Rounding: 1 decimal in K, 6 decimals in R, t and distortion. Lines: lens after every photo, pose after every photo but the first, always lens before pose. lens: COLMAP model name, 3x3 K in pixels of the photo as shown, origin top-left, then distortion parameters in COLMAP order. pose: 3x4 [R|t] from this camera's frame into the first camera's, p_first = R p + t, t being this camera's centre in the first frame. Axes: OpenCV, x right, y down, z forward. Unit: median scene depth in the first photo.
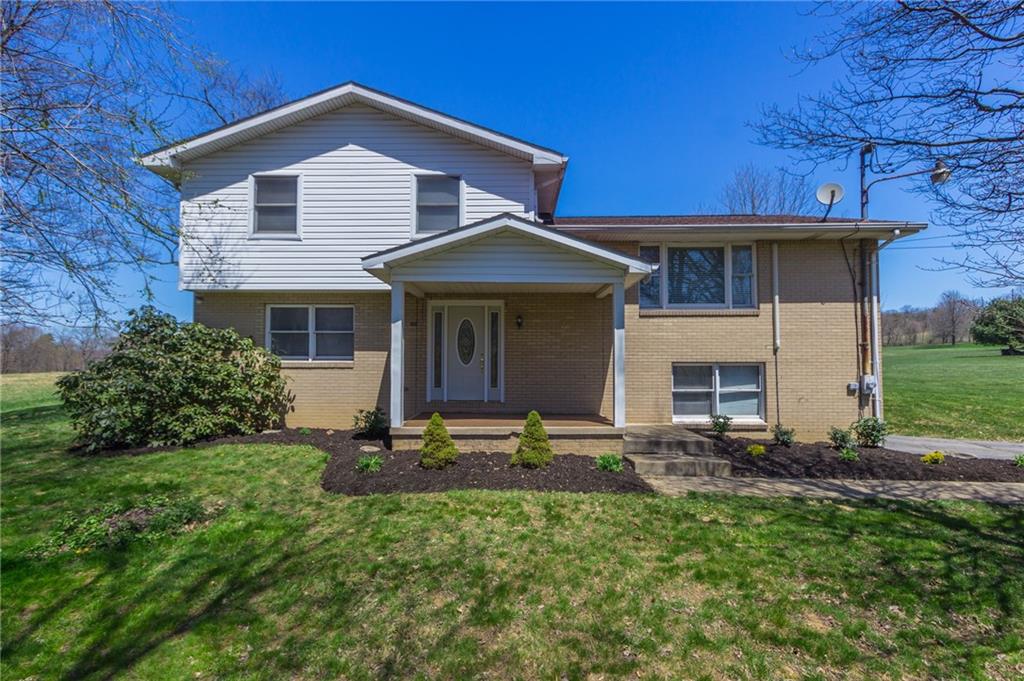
lens RADIAL K [[469.0, 0, 514.4], [0, 469.0, 341.8], [0, 0, 1]] dist [0.009672, -0.001826]
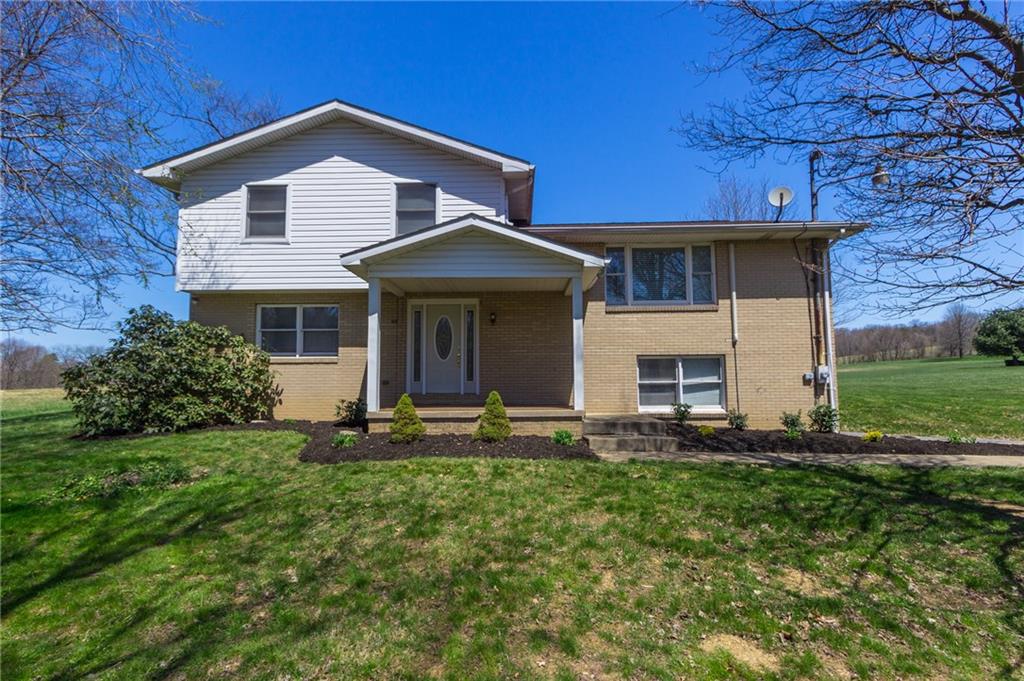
lens RADIAL K [[469.0, 0, 510.5], [0, 469.0, 338.7], [0, 0, 1]] dist [0.009672, -0.001826]
pose [[0.999934, -0.007767, -0.008499, 0.063878], [0.007437, 0.999243, -0.038193, 0.048395], [0.008789, 0.038127, 0.999234, -0.068605]]
